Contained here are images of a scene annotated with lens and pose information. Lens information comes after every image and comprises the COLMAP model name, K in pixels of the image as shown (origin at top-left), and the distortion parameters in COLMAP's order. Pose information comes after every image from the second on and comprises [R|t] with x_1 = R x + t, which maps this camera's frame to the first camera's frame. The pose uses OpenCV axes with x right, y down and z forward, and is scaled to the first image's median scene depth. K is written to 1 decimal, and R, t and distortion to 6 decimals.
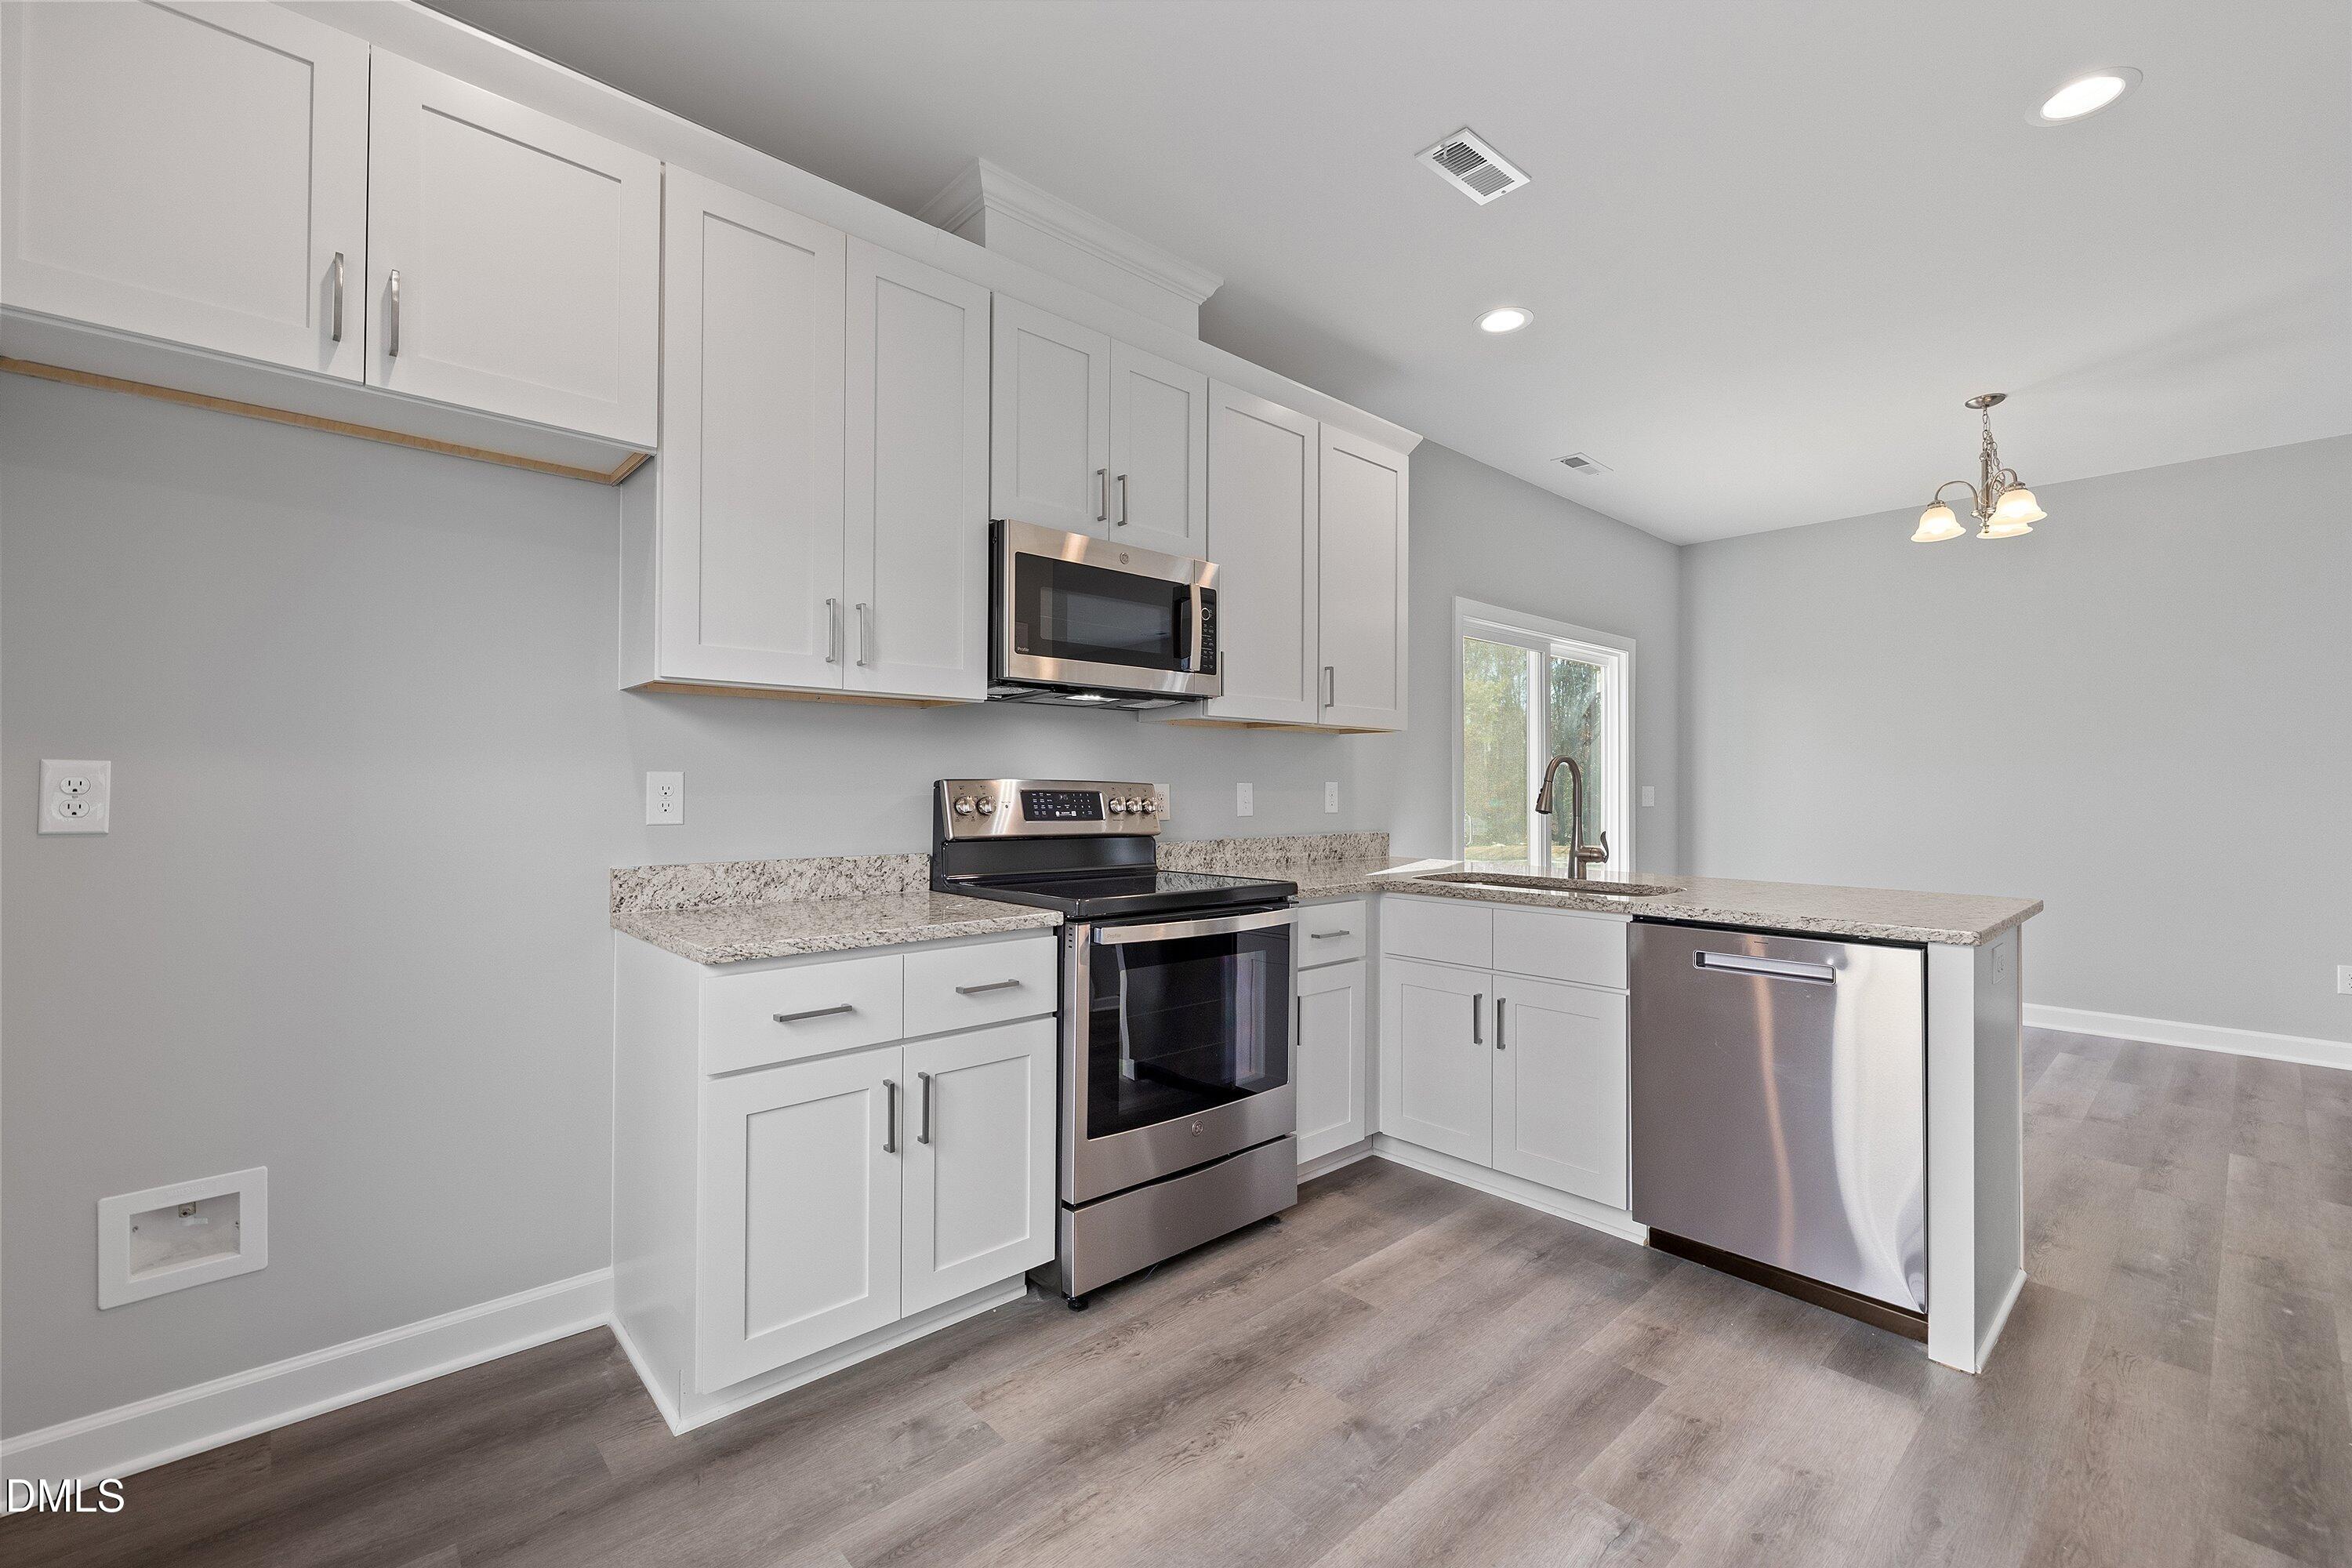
lens RADIAL K [[999.4, 0, 1167.1], [0, 999.4, 767.1], [0, 0, 1]] dist [-0.000999, 0.000179]
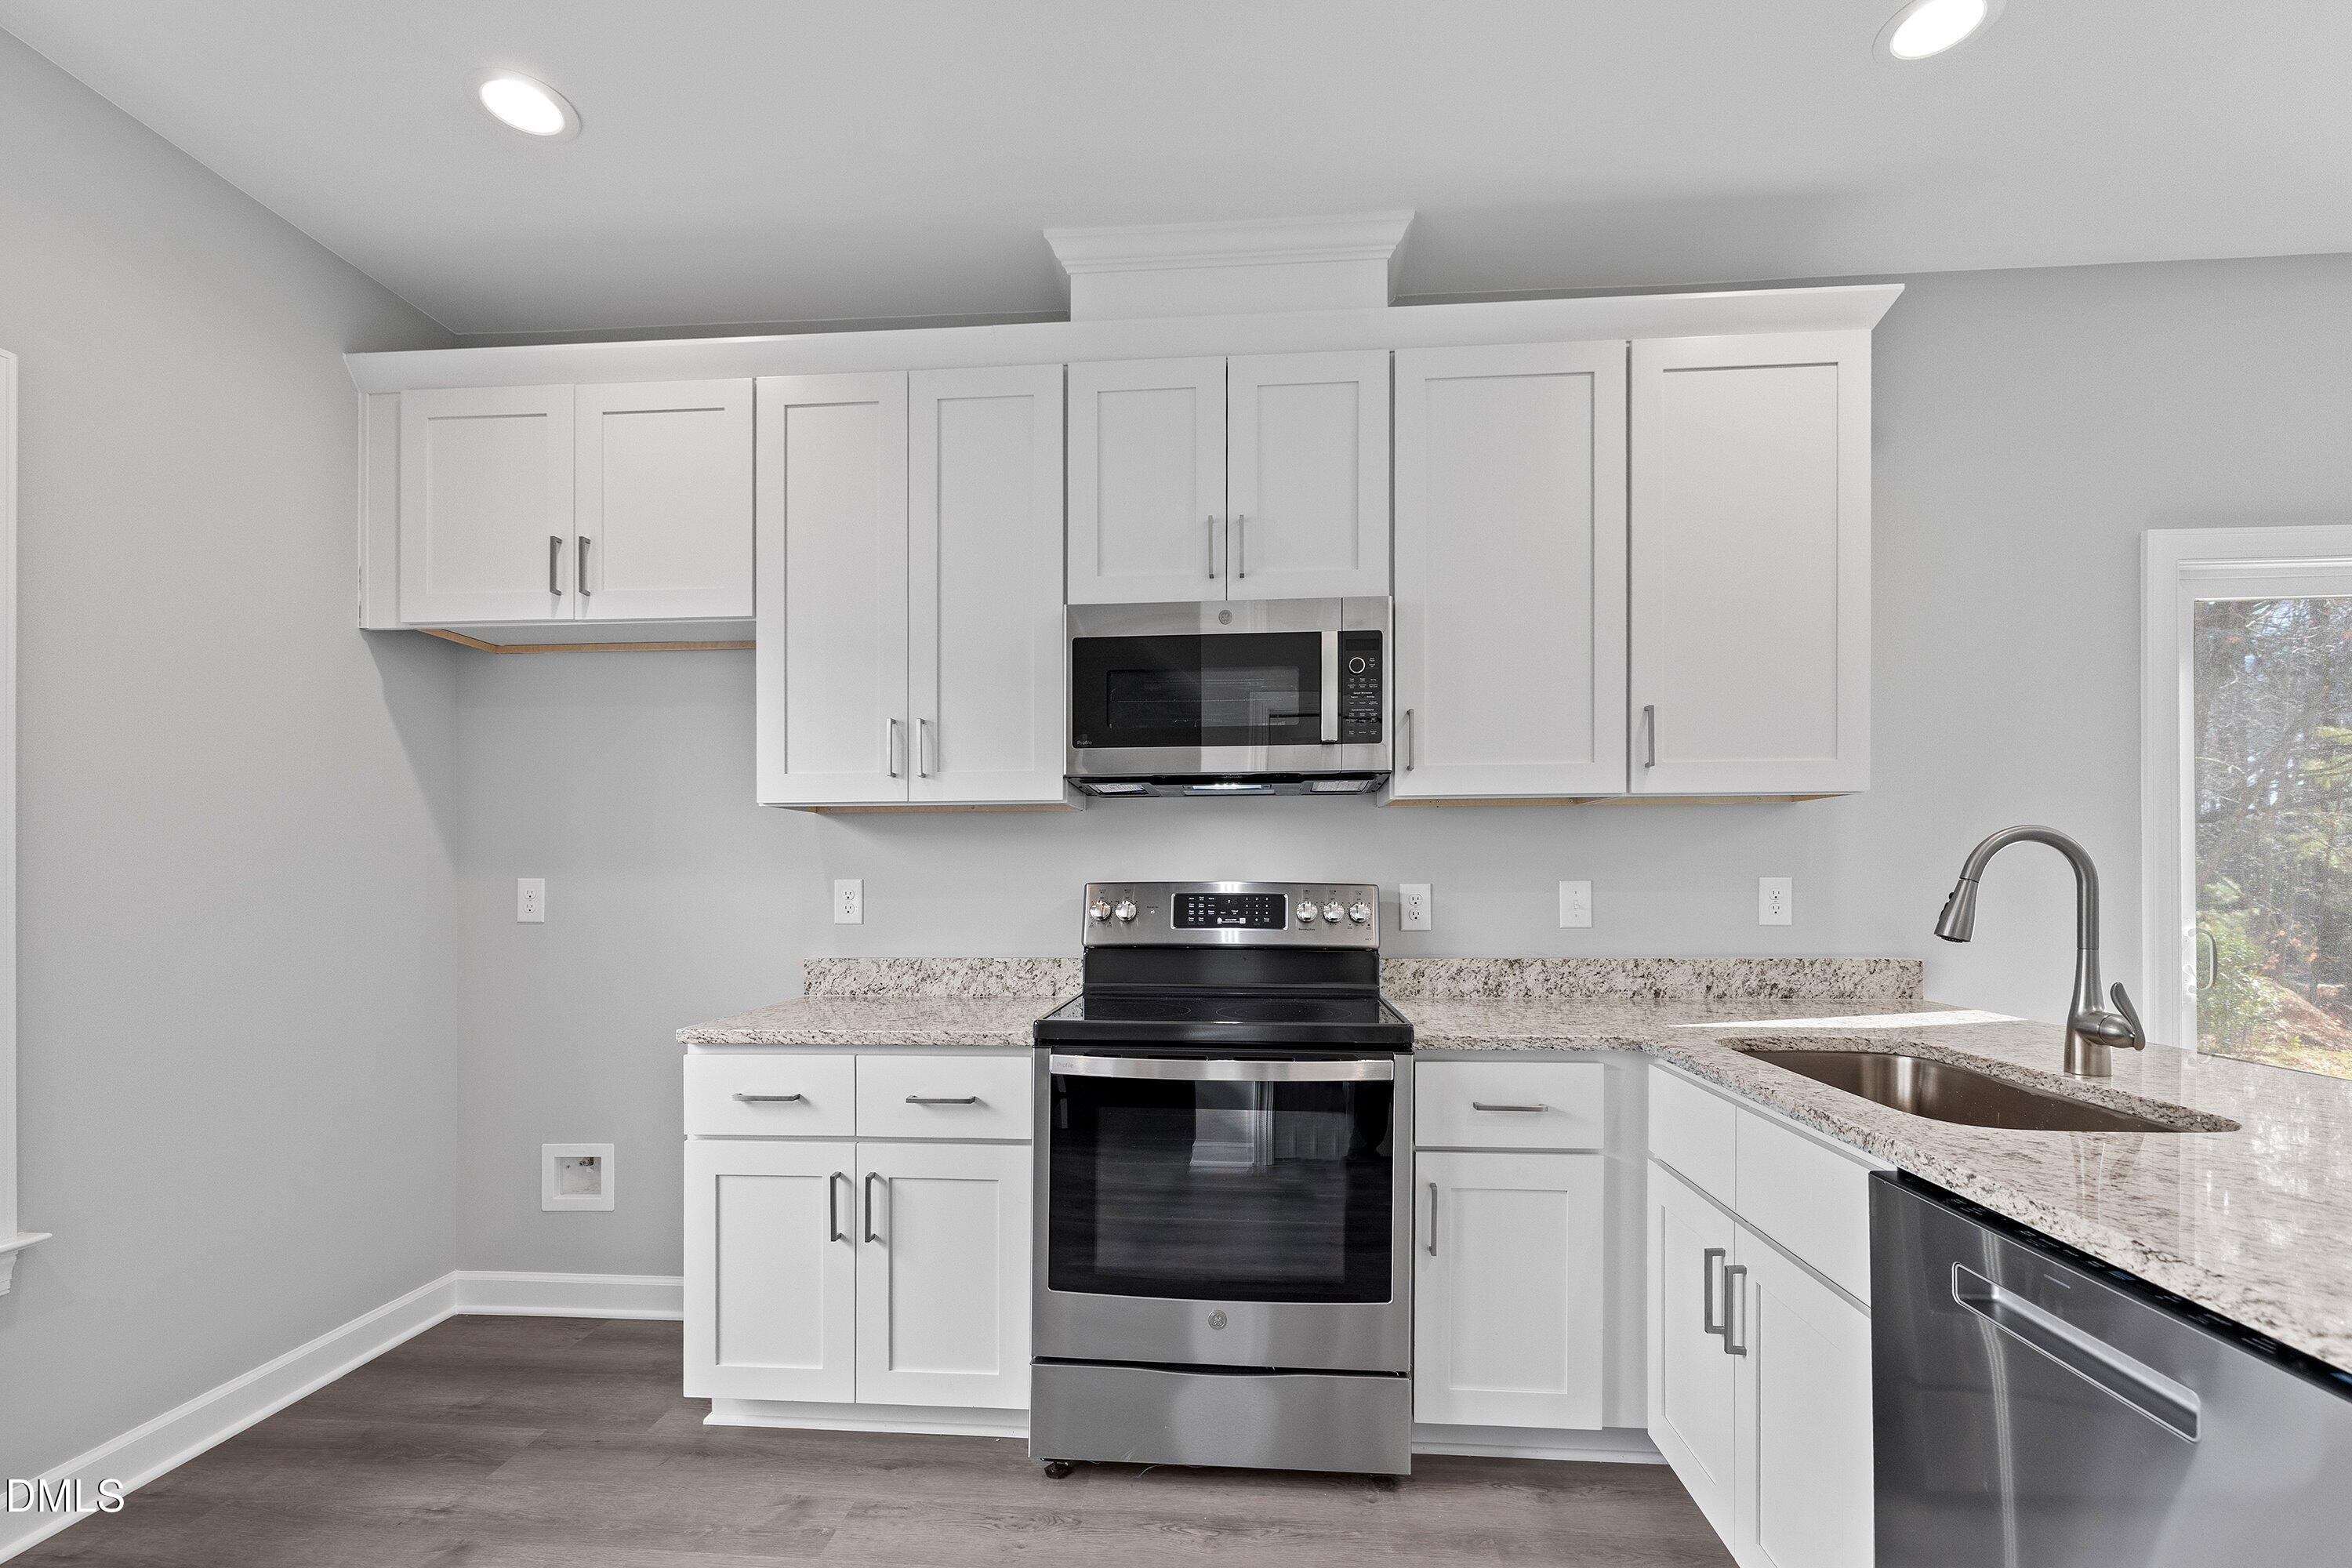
lens RADIAL K [[999.4, 0, 1182.7], [0, 999.4, 874.6], [0, 0, 1]] dist [-0.000999, 0.000179]
pose [[0.686087, -0.010528, -0.727443, 0.558518], [0.022837, 0.999714, 0.007070, -0.000667], [0.727161, -0.021463, 0.686132, 0.412412]]
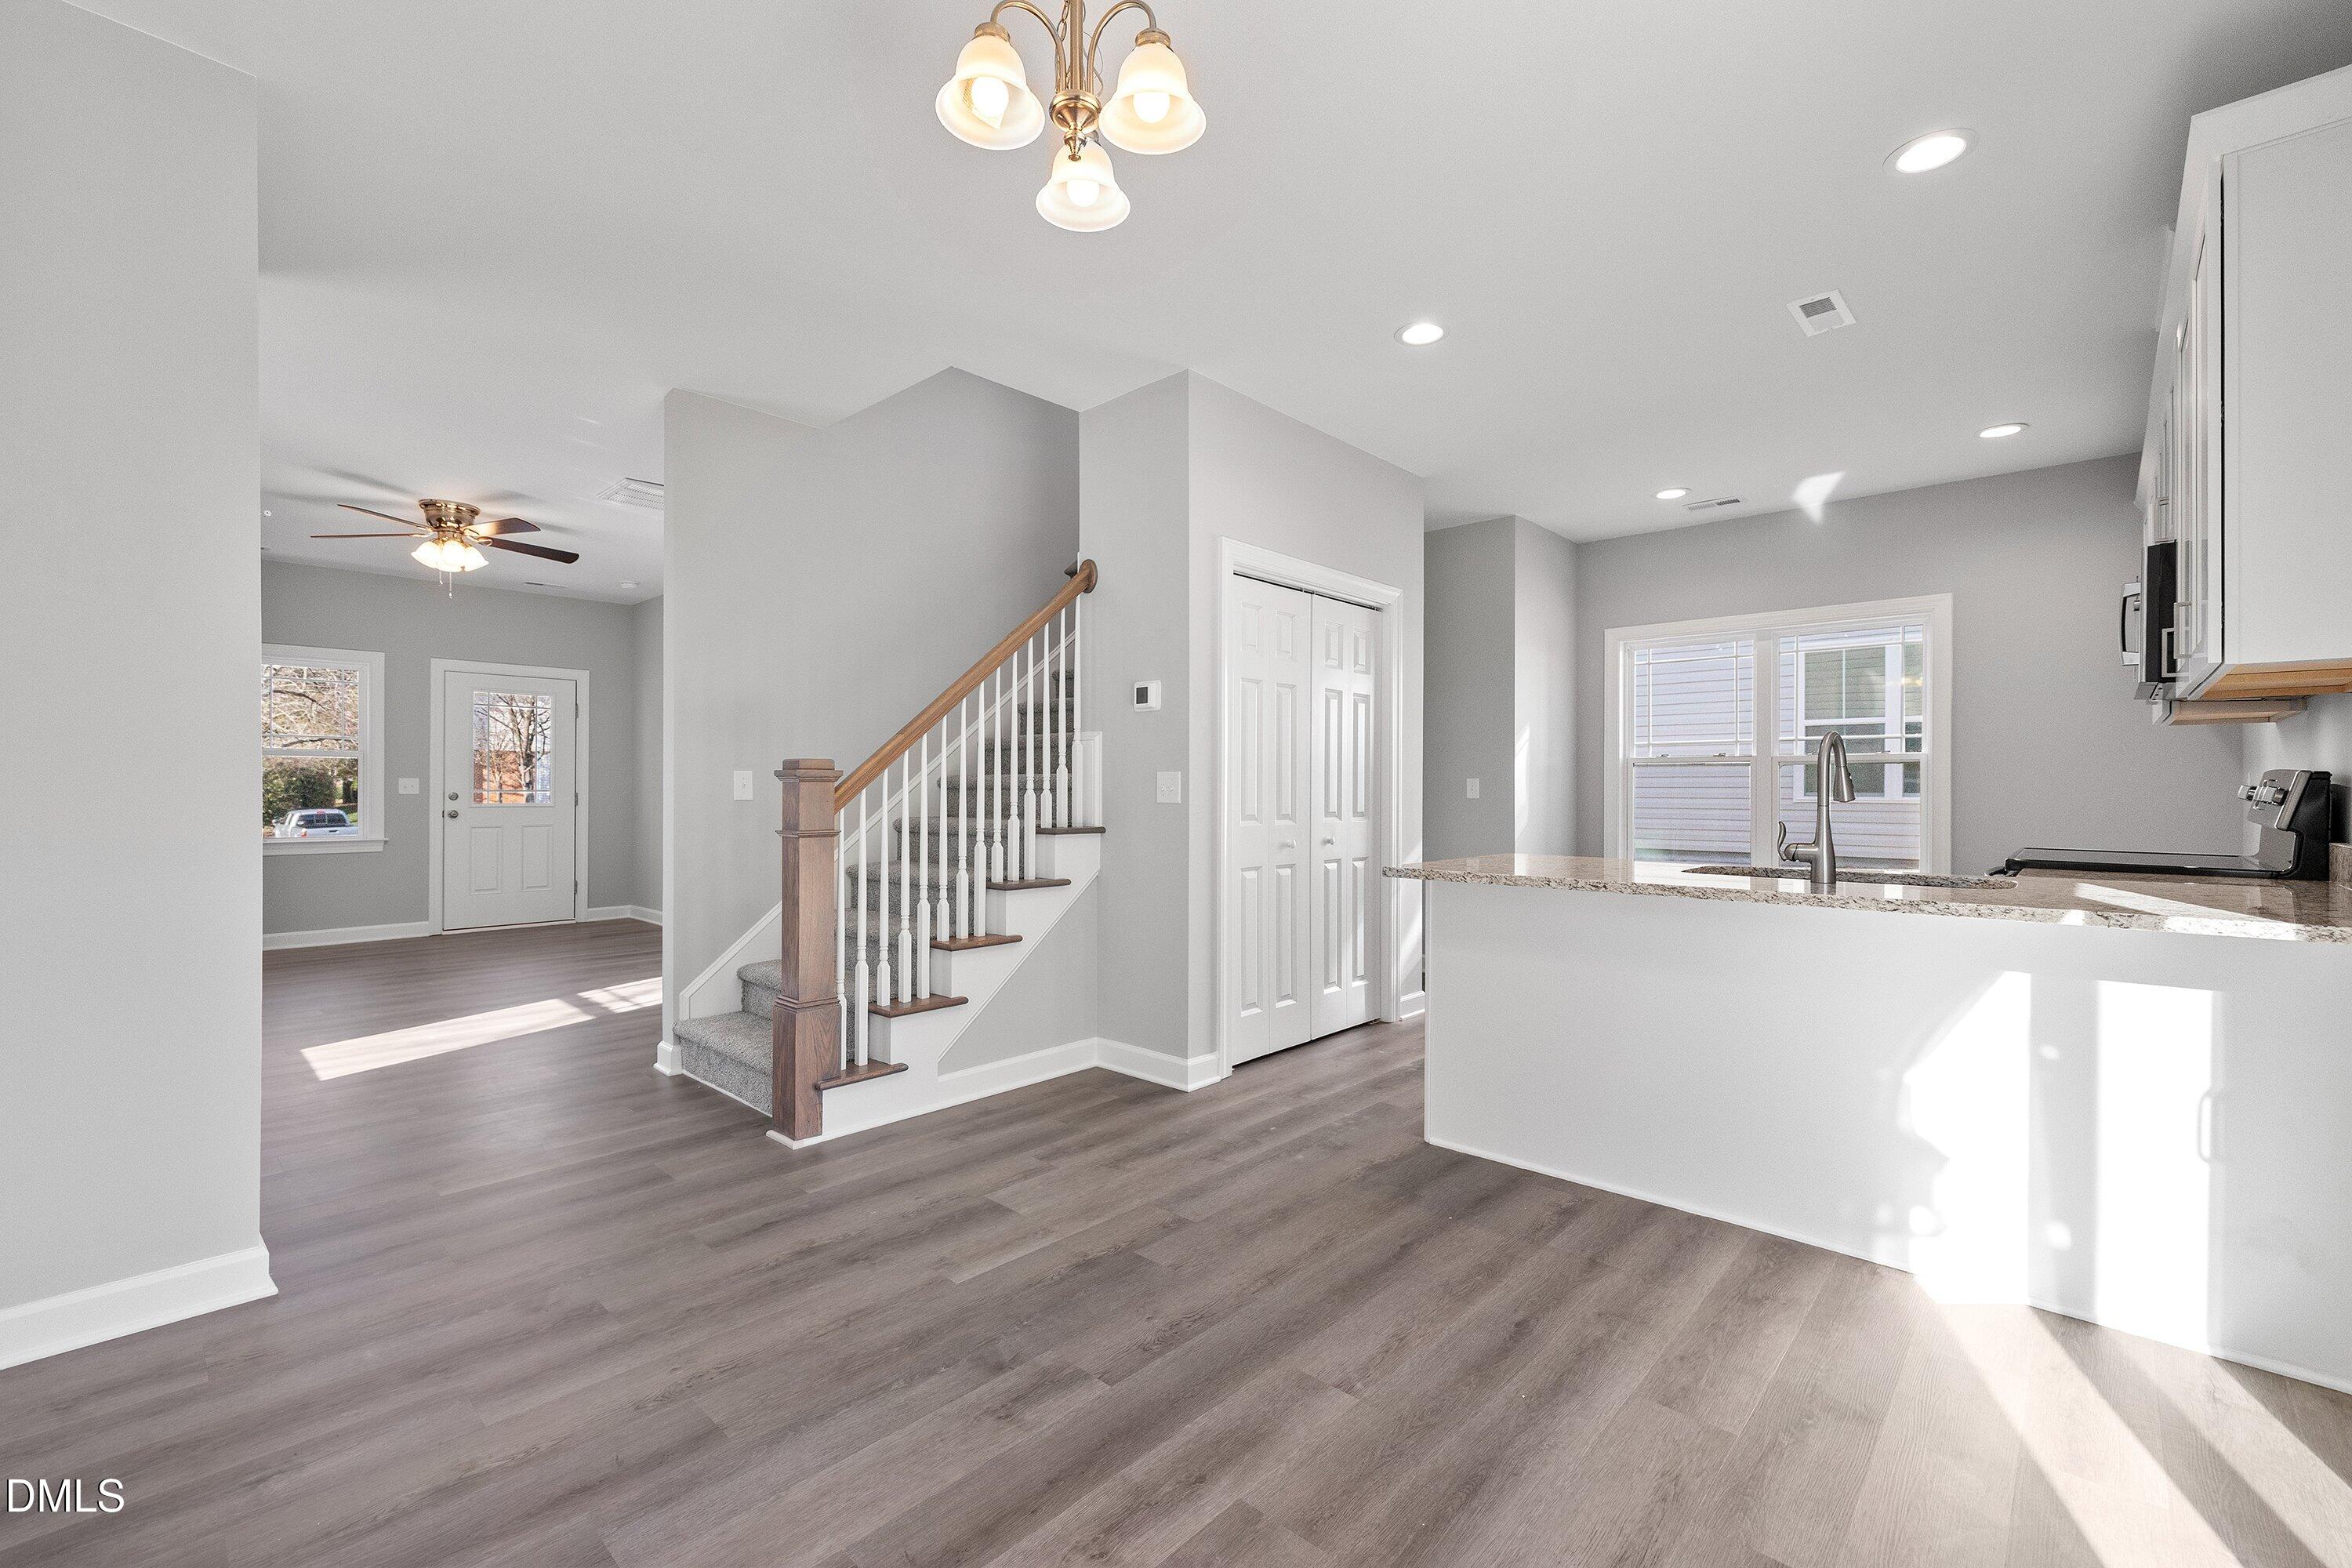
lens RADIAL K [[999.4, 0, 1180.3], [0, 999.4, 766.6], [0, 0, 1]] dist [-0.000999, 0.000179]
pose [[-0.996366, -0.013190, -0.084149, 1.206490], [-0.009823, 0.999139, -0.040305, 0.068057], [0.084608, -0.039332, -0.995638, 2.133896]]
